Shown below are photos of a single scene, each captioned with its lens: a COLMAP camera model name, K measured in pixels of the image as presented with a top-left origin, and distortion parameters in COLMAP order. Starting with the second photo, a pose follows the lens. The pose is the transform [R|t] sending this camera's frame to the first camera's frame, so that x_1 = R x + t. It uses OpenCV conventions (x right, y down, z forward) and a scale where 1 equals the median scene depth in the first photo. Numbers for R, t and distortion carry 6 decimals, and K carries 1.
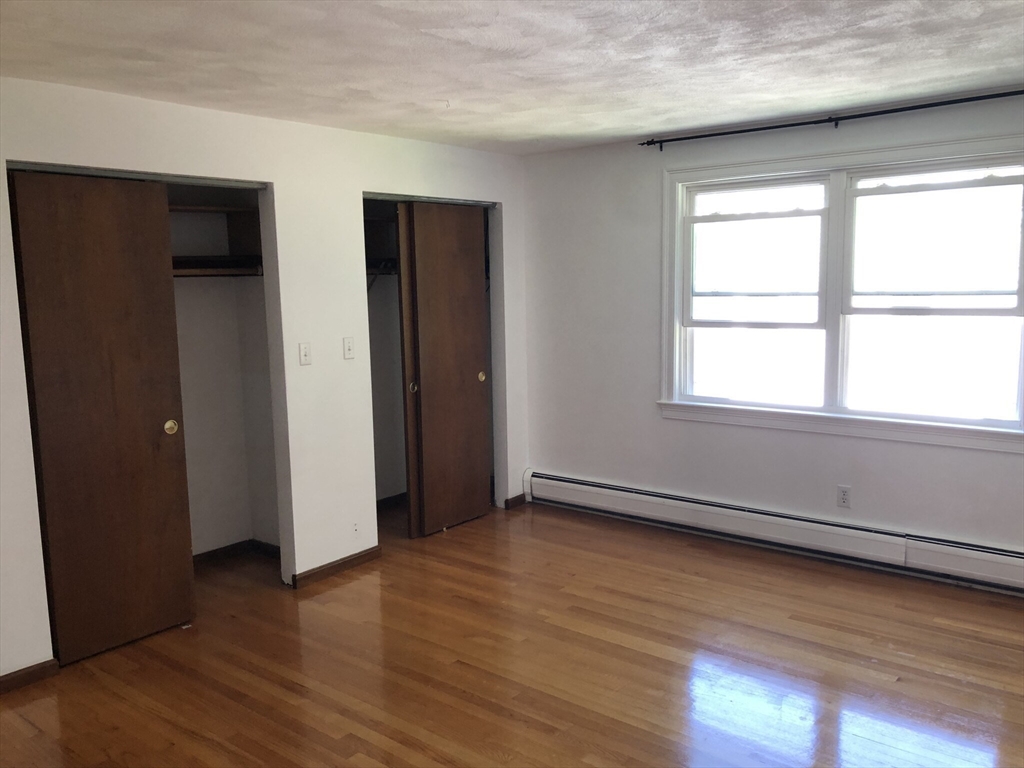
lens RADIAL K [[839.6, 0, 512.0], [0, 839.6, 384.0], [0, 0, 1]] dist [0.007939, -0.005795]
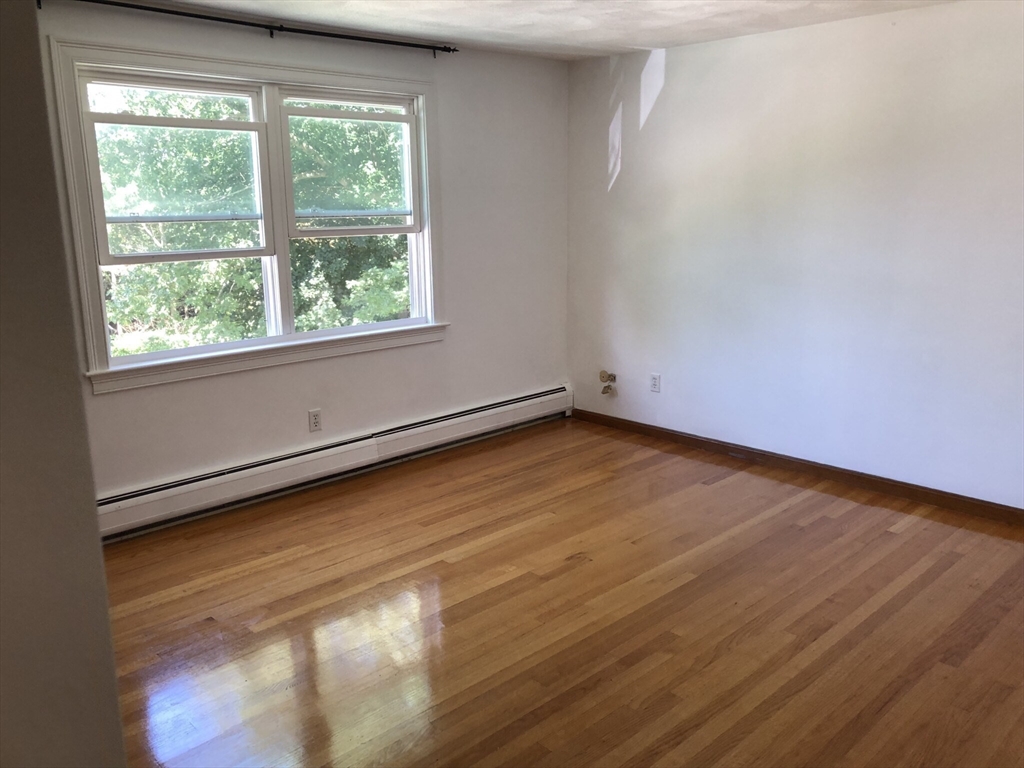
lens RADIAL K [[839.6, 0, 512.0], [0, 839.6, 384.0], [0, 0, 1]] dist [0.007939, -0.005795]
pose [[0.107455, -0.194979, 0.974903, -0.460277], [0.131749, 0.974726, 0.180422, -0.049388], [-0.985442, 0.109055, 0.130427, 0.525986]]
